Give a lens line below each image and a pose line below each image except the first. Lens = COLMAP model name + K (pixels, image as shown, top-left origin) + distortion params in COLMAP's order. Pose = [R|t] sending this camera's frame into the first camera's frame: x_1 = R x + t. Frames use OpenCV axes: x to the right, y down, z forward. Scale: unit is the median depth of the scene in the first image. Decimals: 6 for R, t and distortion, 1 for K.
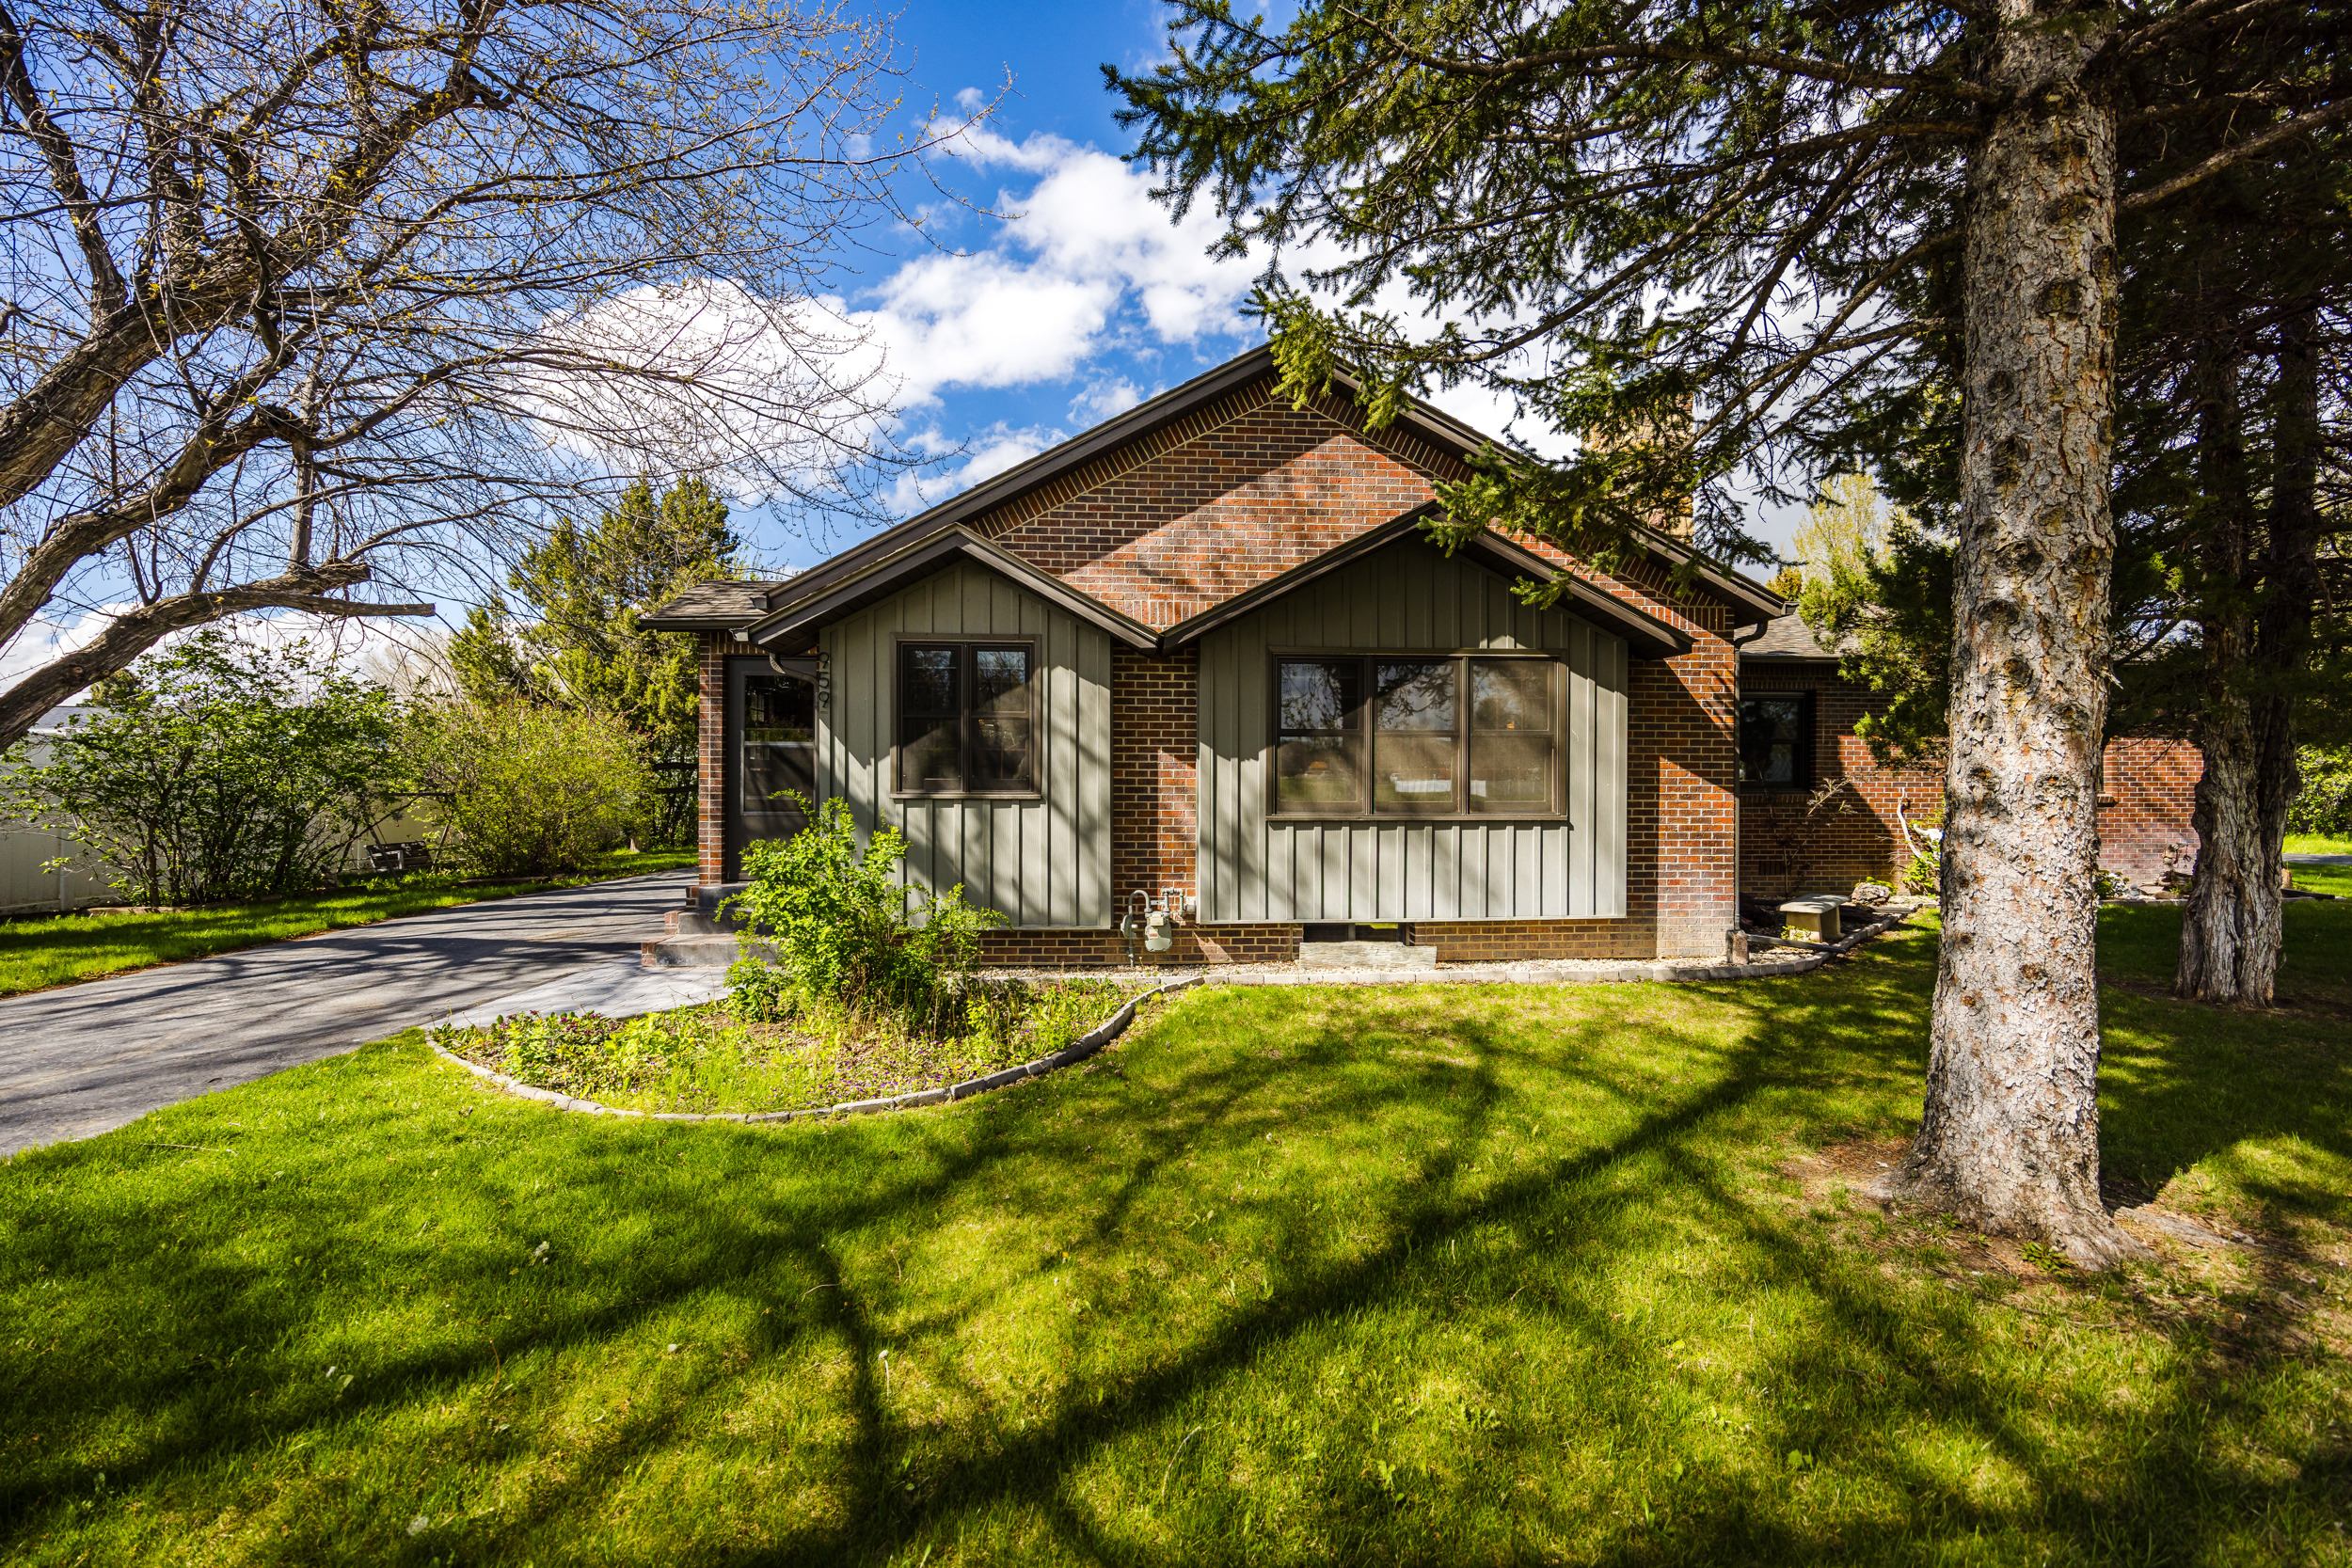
lens RADIAL K [[892.6, 0, 1181.5], [0, 892.6, 785.0], [0, 0, 1]] dist [-0.000384, -0.000407]
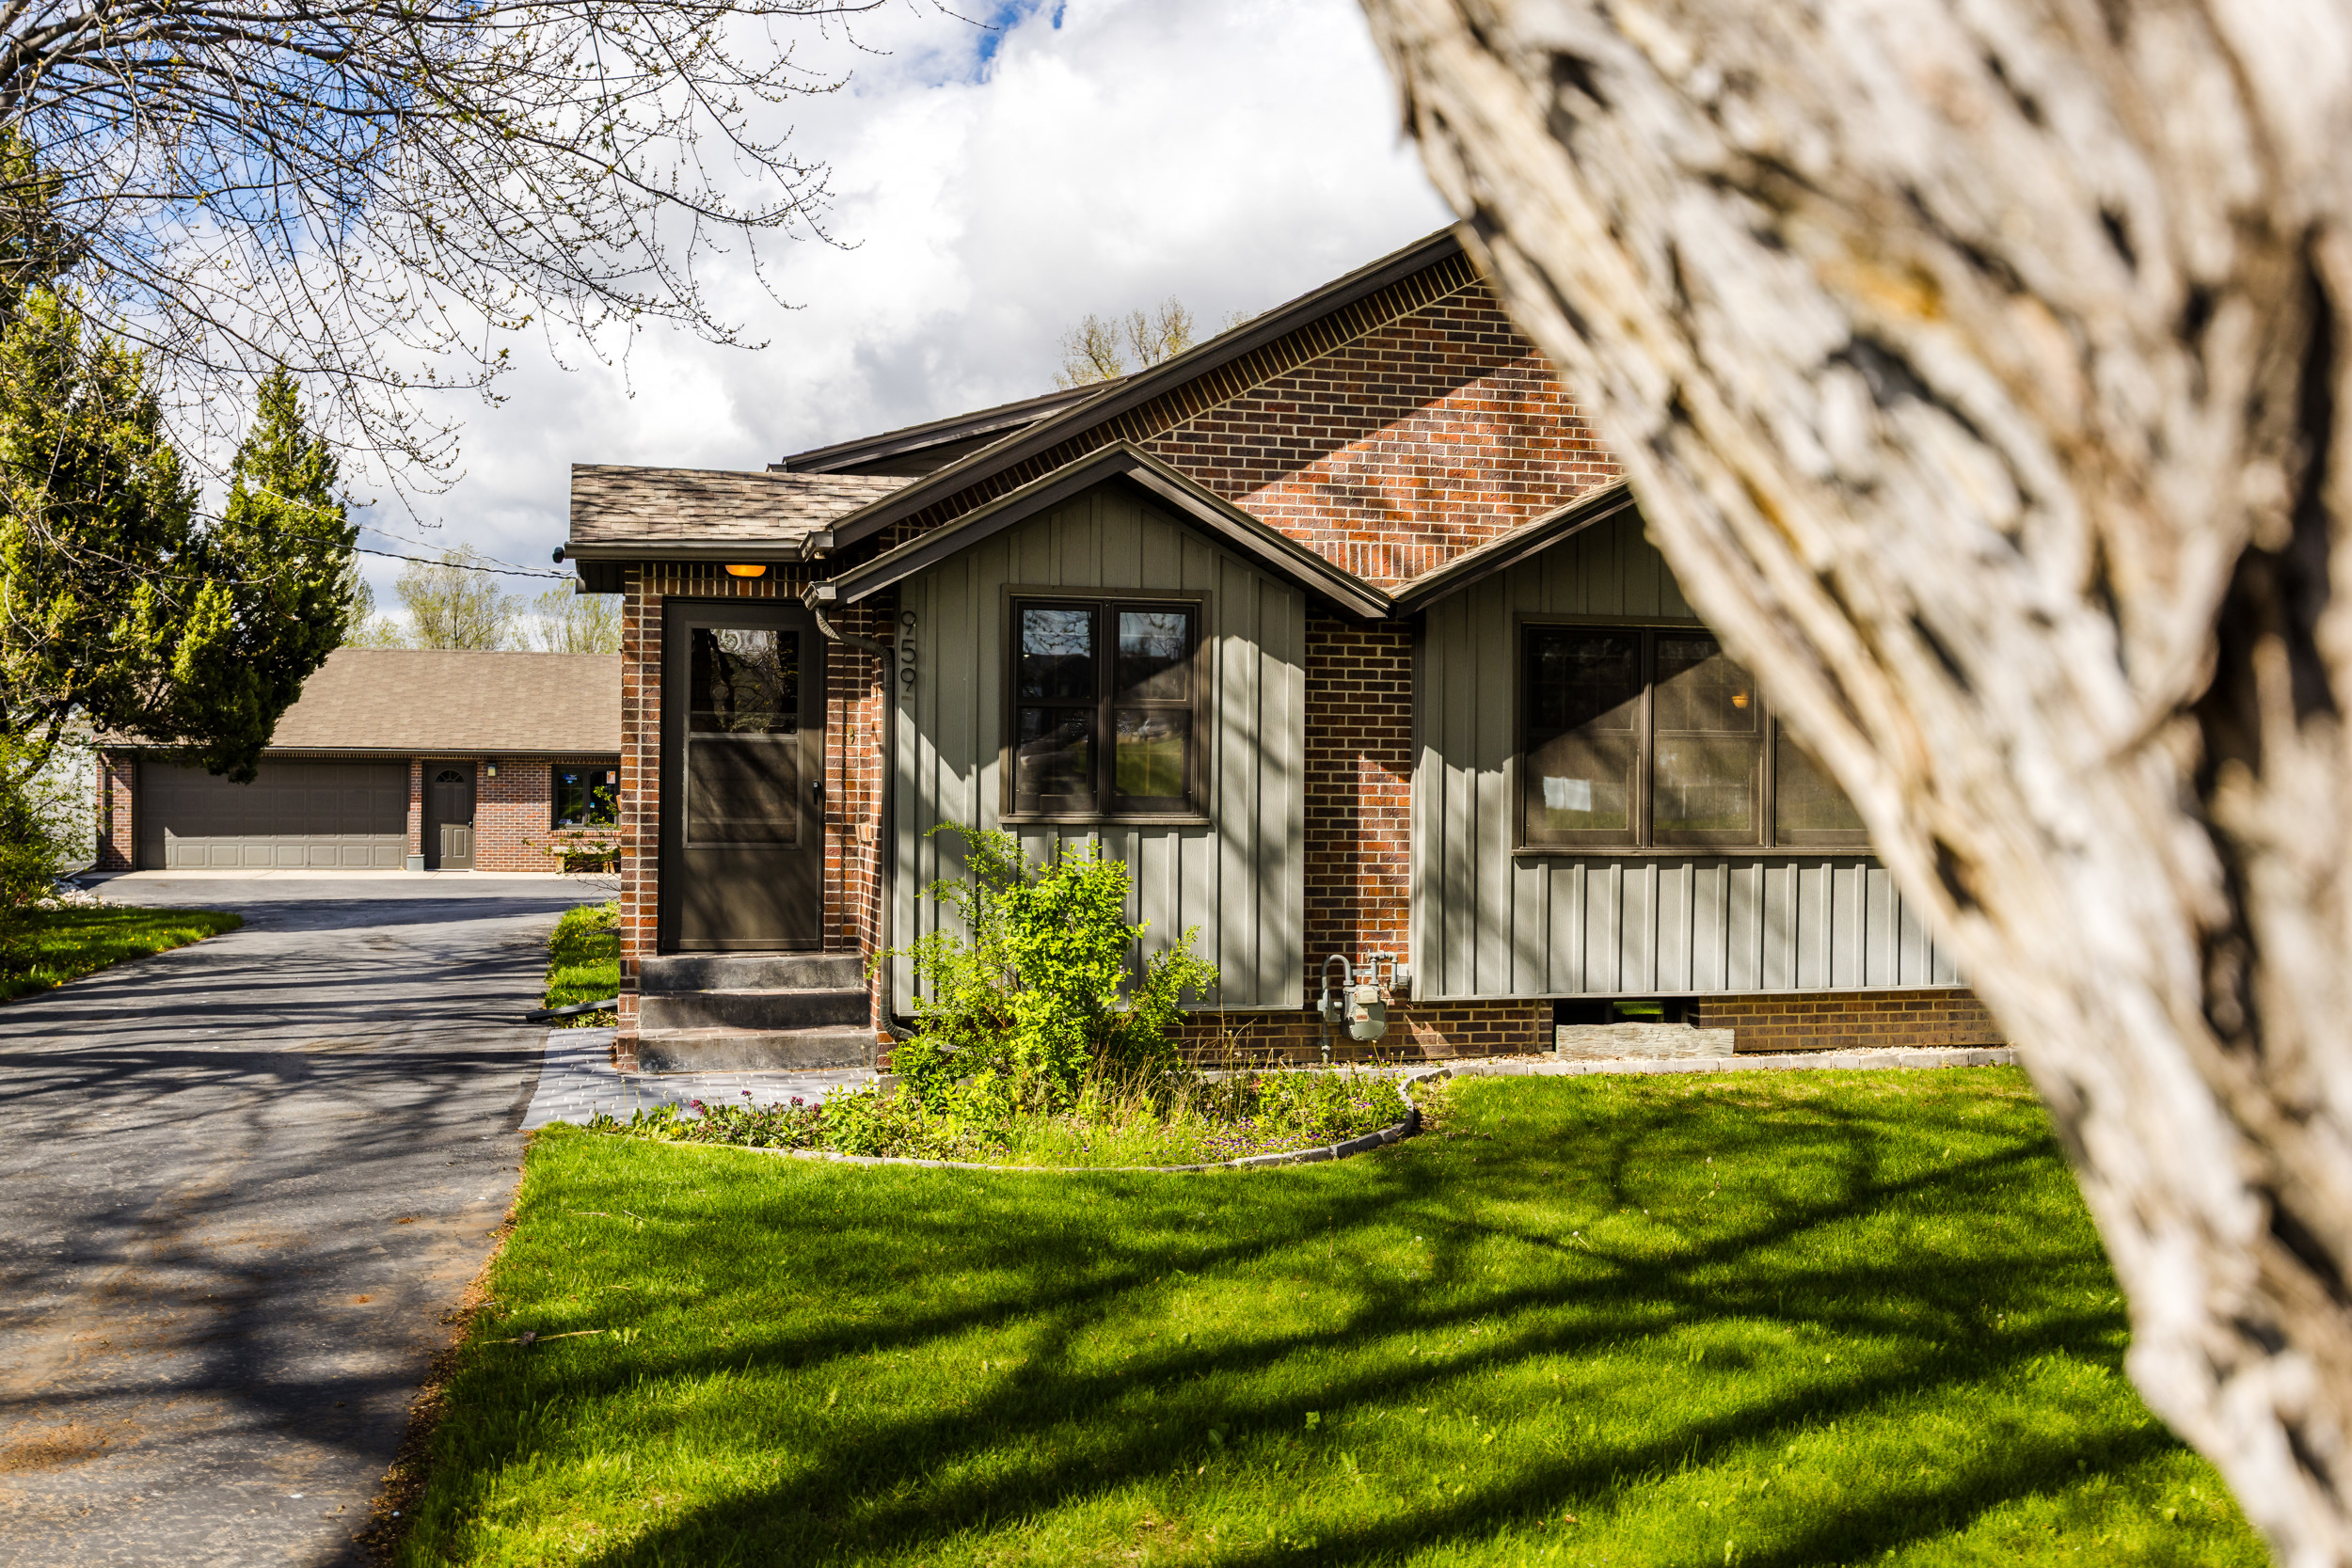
lens RADIAL K [[2227.8, 0, 1174.1], [0, 2227.8, 779.0], [0, 0, 1]] dist [-0.004296, 0.000000]
pose [[0.984494, 0.007729, 0.175250, -0.482211], [-0.007701, 0.999970, -0.000844, -0.017960], [-0.175252, -0.000519, 0.984524, -0.708457]]
